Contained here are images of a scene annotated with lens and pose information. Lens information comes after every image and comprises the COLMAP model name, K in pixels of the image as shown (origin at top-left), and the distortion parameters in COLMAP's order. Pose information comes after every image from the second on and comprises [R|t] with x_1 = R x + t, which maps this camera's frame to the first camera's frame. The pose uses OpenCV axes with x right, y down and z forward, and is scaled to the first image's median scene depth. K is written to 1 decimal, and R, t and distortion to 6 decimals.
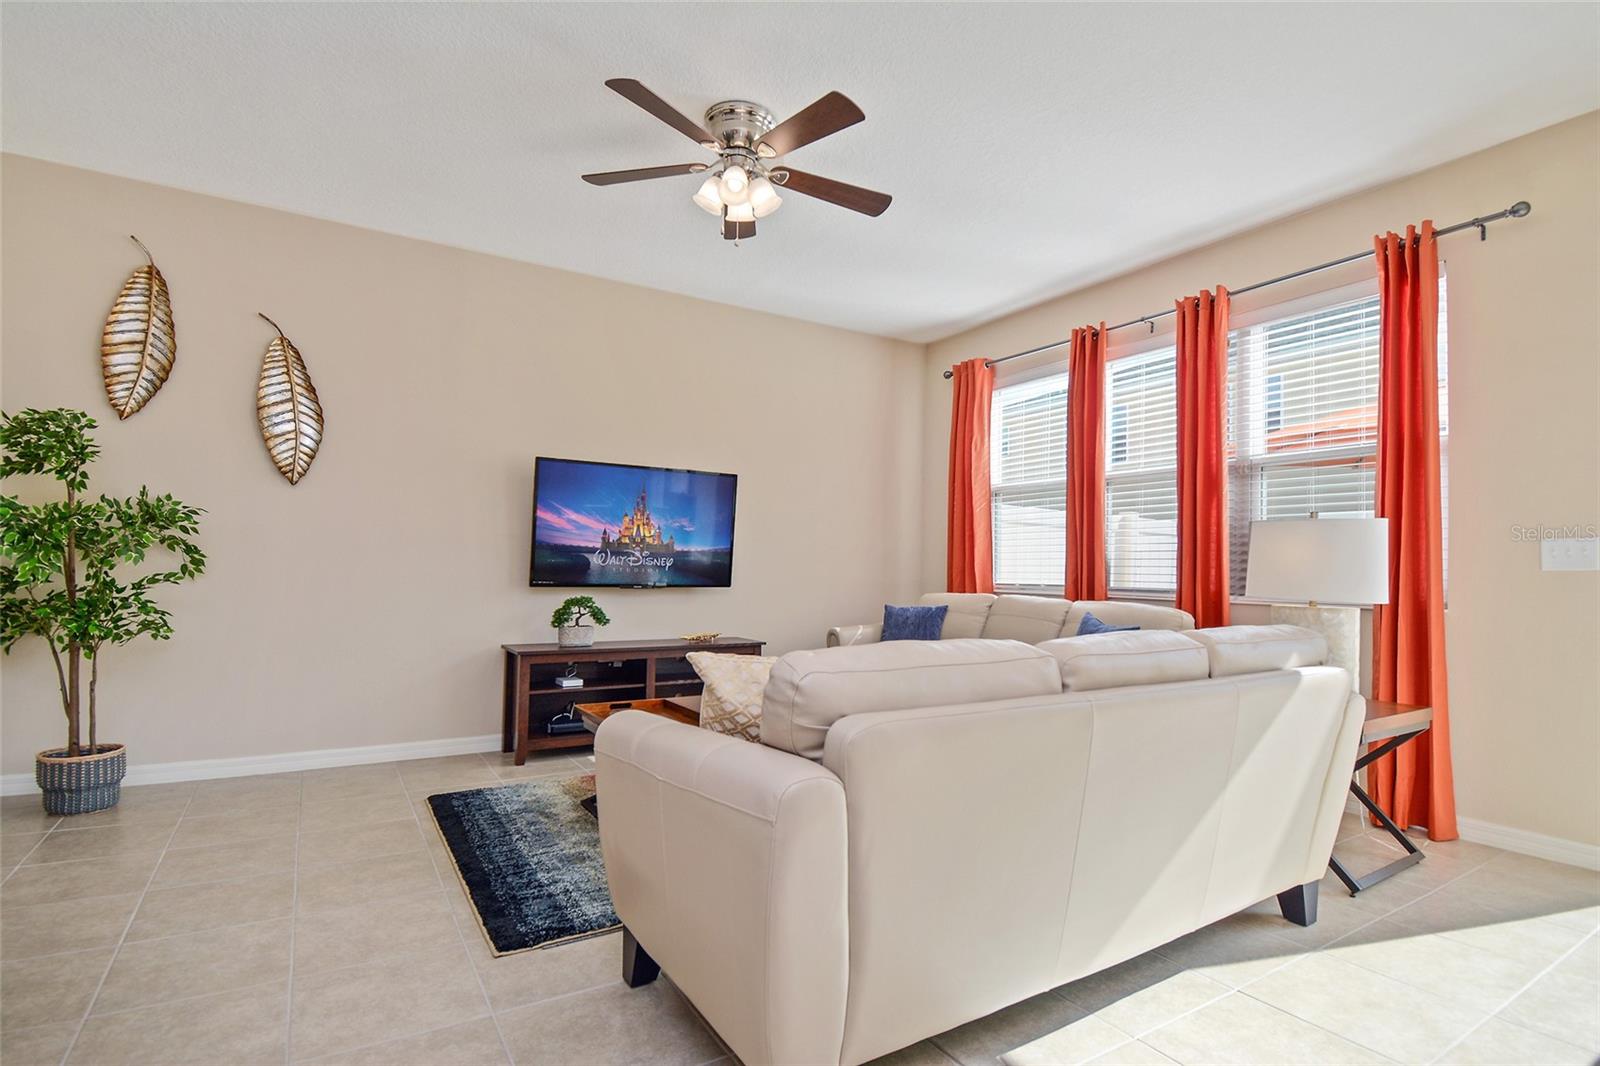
lens RADIAL K [[772.1, 0, 814.2], [0, 772.1, 574.8], [0, 0, 1]] dist [0.008075, -0.006313]
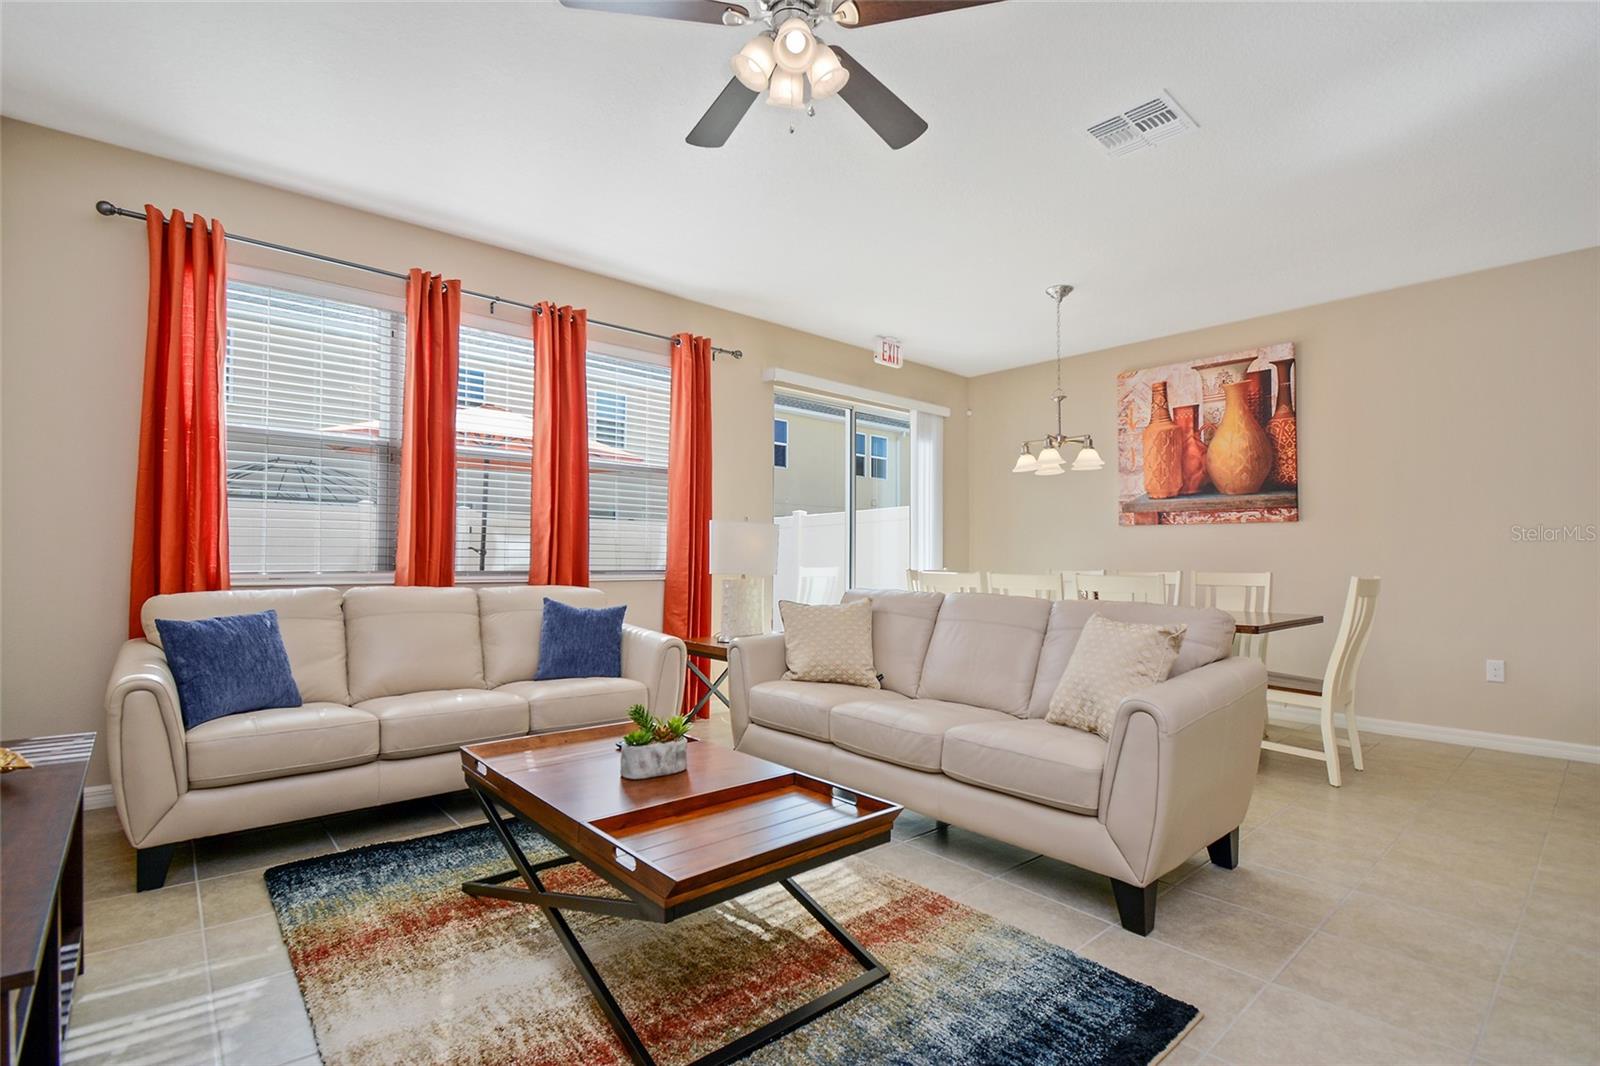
lens RADIAL K [[750.8, 0, 786.7], [0, 750.8, 547.4], [0, 0, 1]] dist [-0.011203, -0.005765]
pose [[-0.137712, -0.001023, 0.990472, -0.598336], [-0.003177, 0.999995, 0.000592, -0.016934], [-0.990467, -0.003065, -0.137715, 0.804032]]
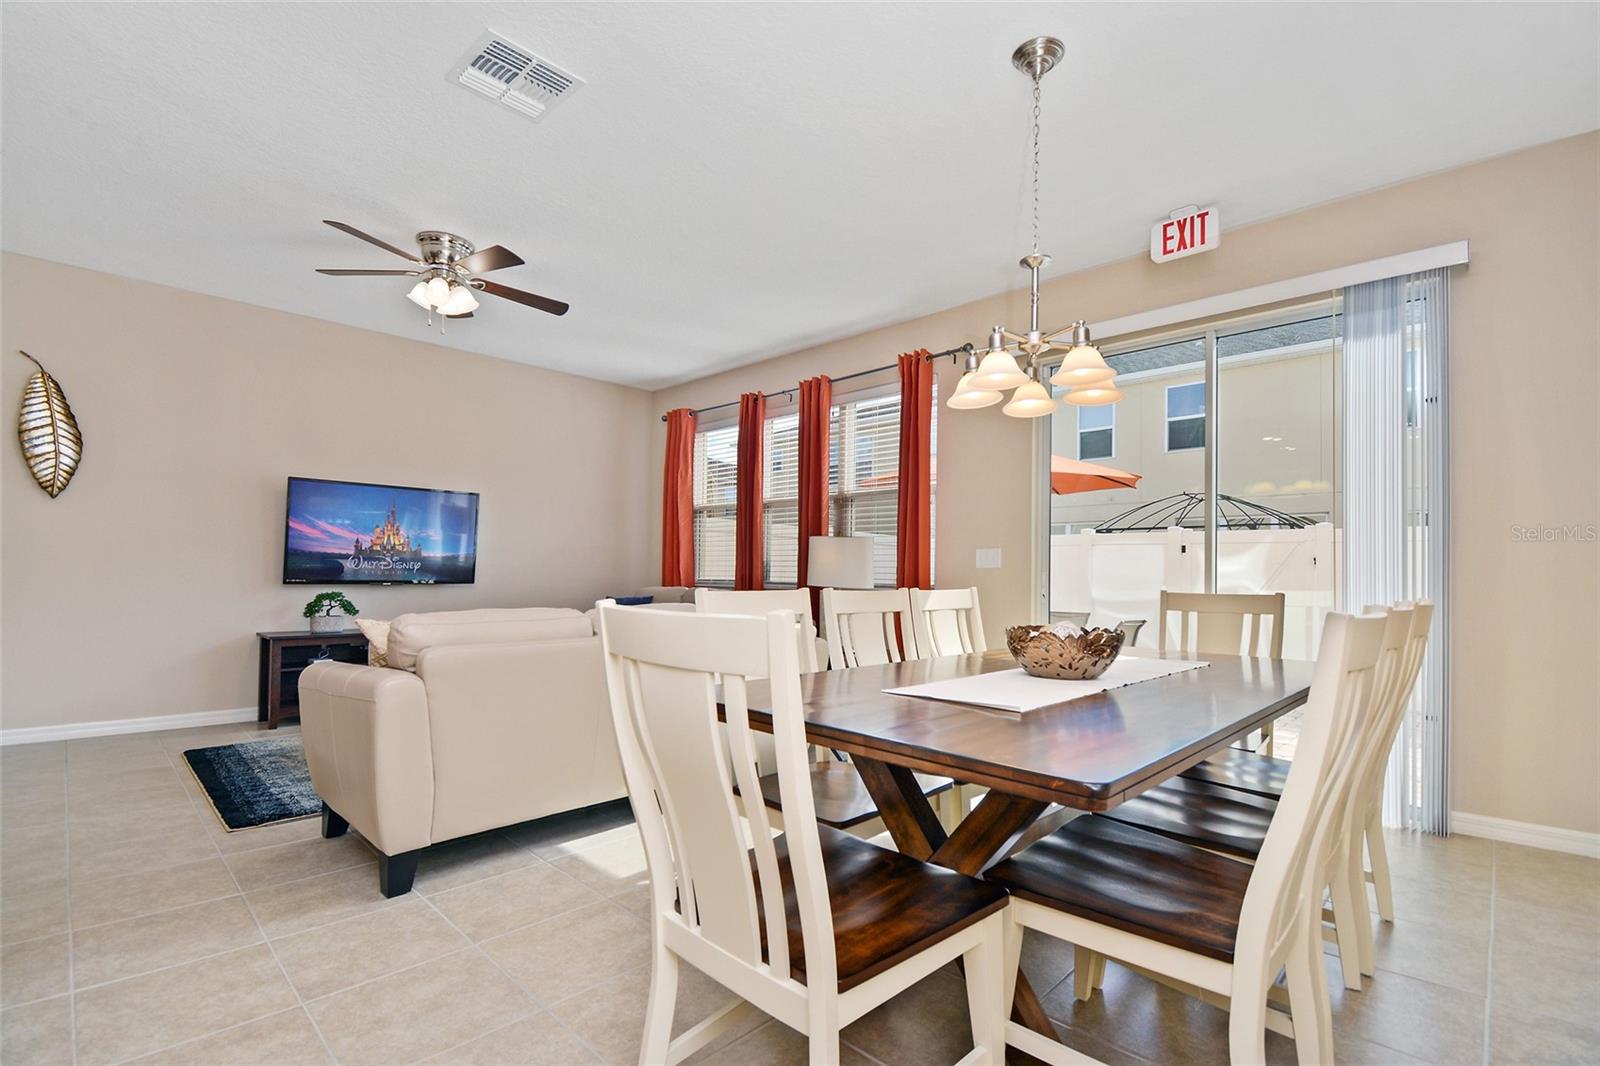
lens RADIAL K [[716.0, 0, 813.3], [0, 716.0, 579.1], [0, 0, 1]] dist [-0.002550, -0.008354]
pose [[0.971273, -0.006001, 0.237892, 0.176882], [0.005651, 0.999982, 0.002155, 0.007530], [-0.237900, -0.000749, 0.971289, -0.292669]]
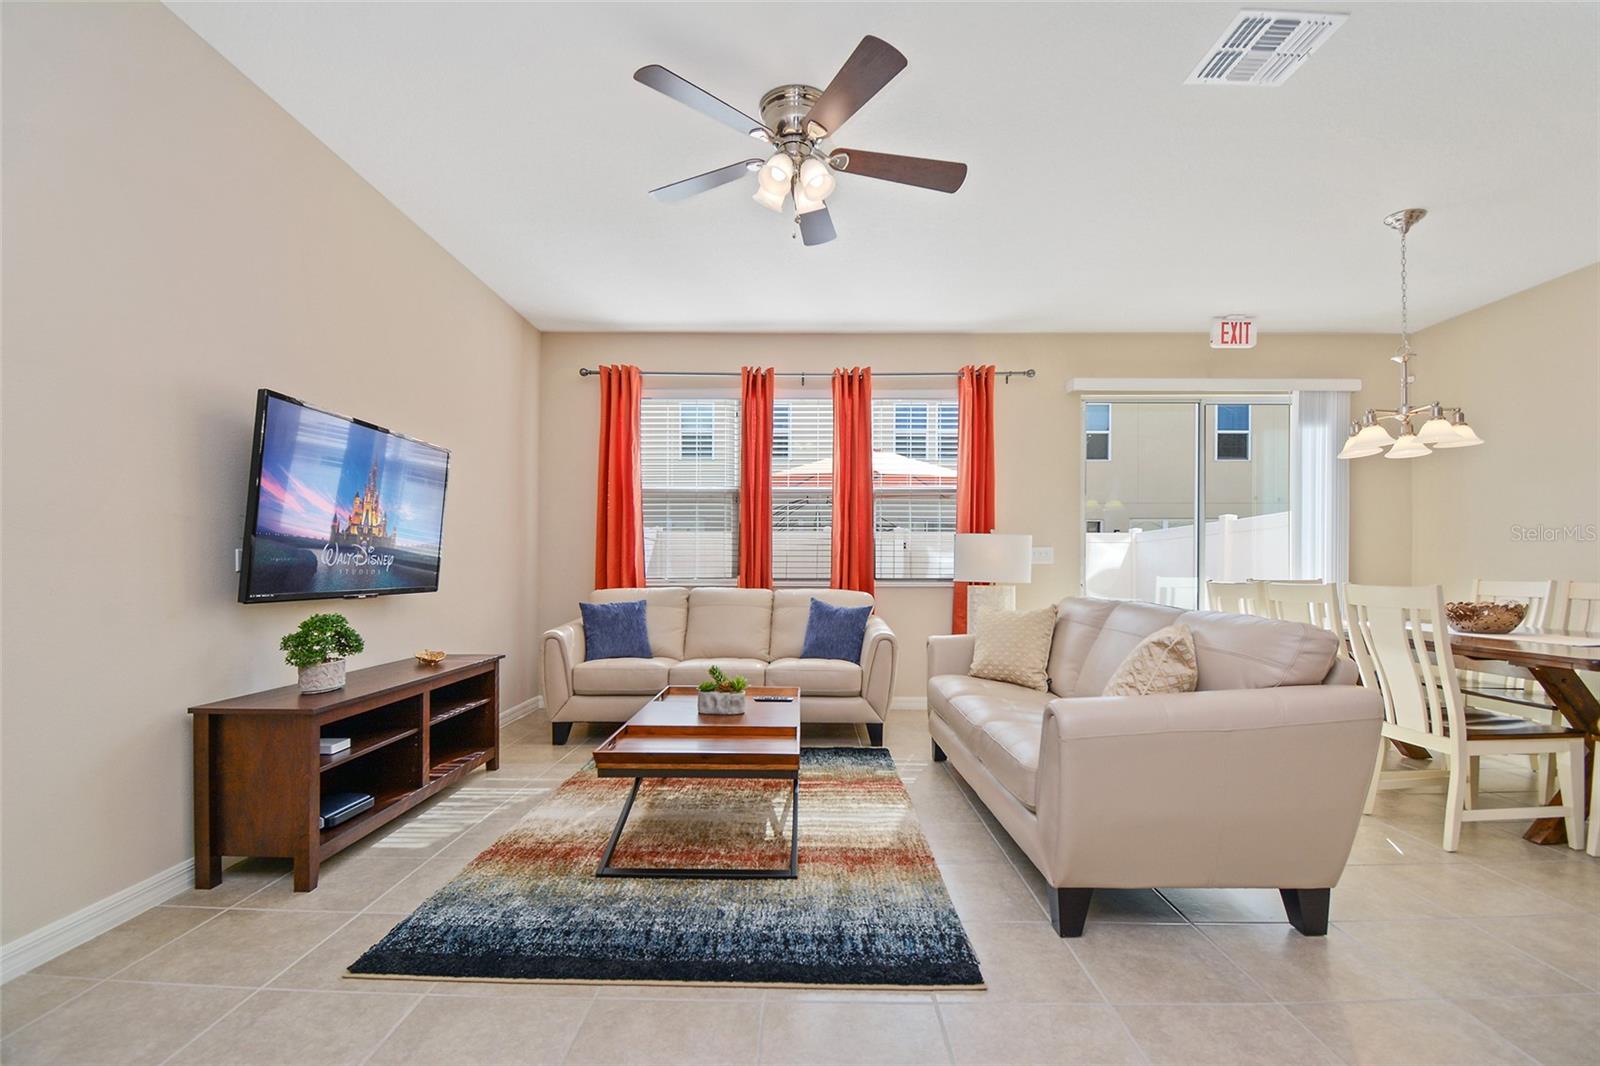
lens RADIAL K [[716.0, 0, 783.3], [0, 716.0, 576.5], [0, 0, 1]] dist [-0.002550, -0.008354]
pose [[0.561445, -0.024754, 0.827144, -0.637354], [0.012444, 0.999692, 0.021471, -0.013959], [-0.827421, -0.001762, 0.561580, 0.365025]]
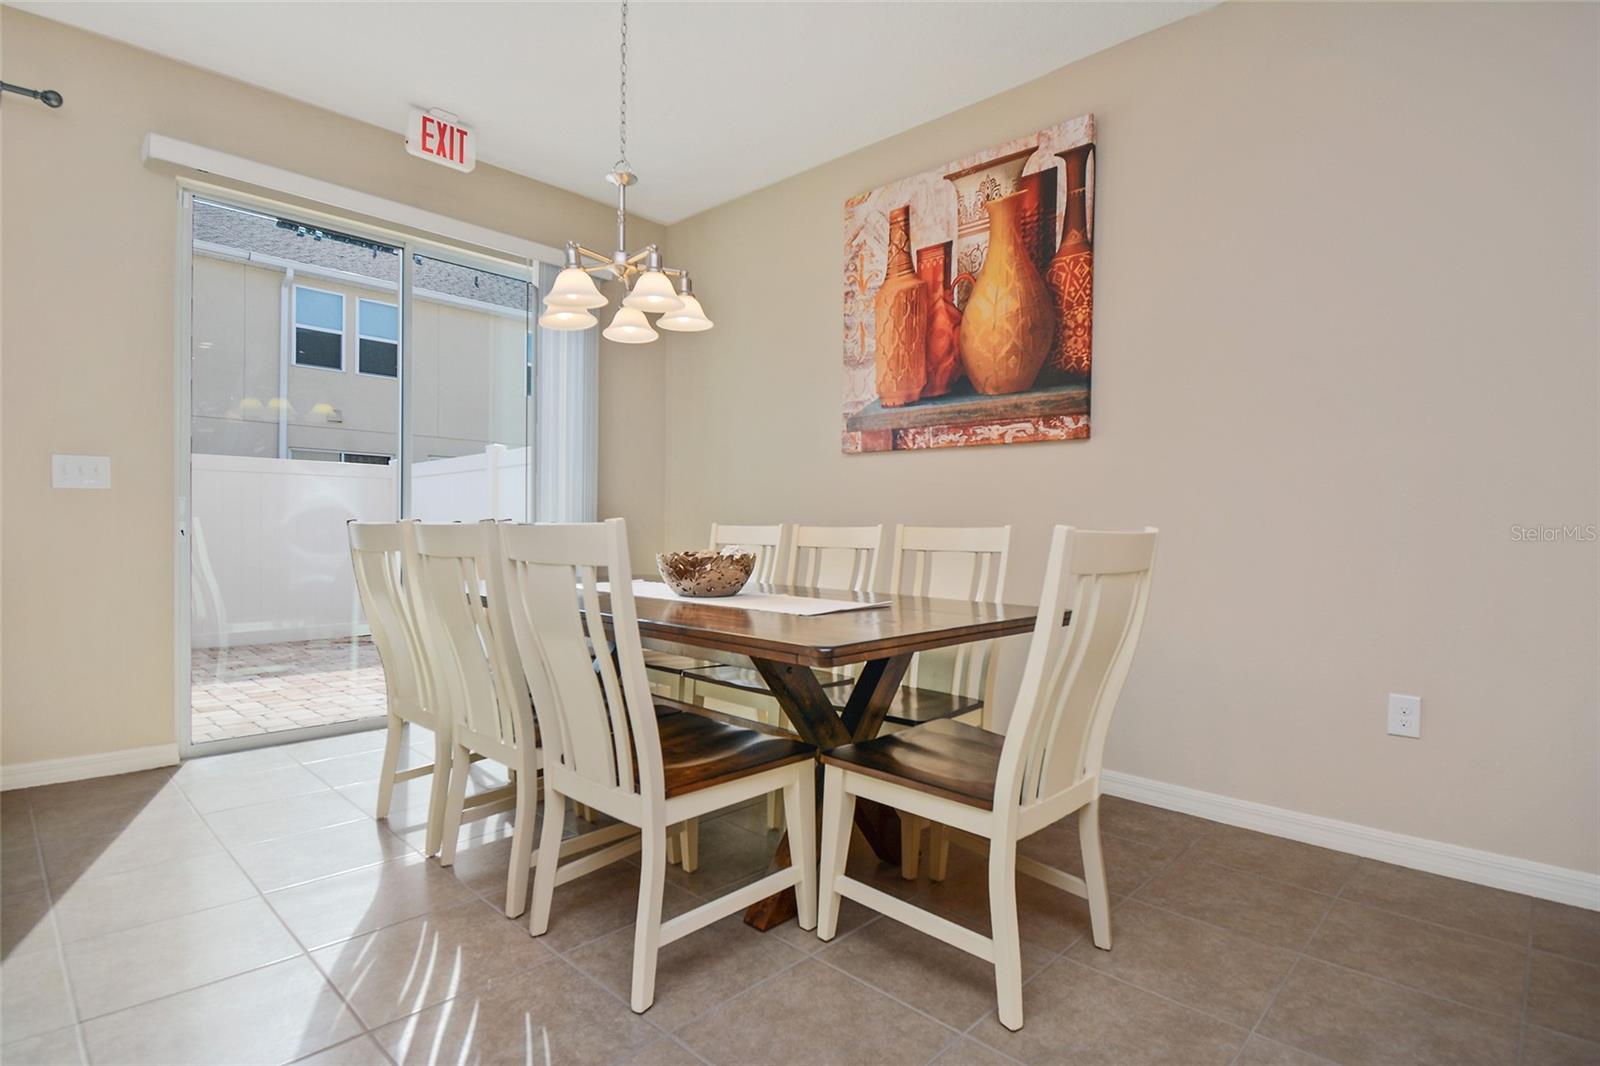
lens RADIAL K [[819.5, 0, 780.8], [0, 819.5, 554.9], [0, 0, 1]] dist [-0.006812, -0.005699]
pose [[-0.224943, -0.053878, 0.972881, -0.177651], [-0.015251, 0.998542, 0.051773, 0.010255], [-0.974253, -0.003191, -0.225437, 0.251827]]
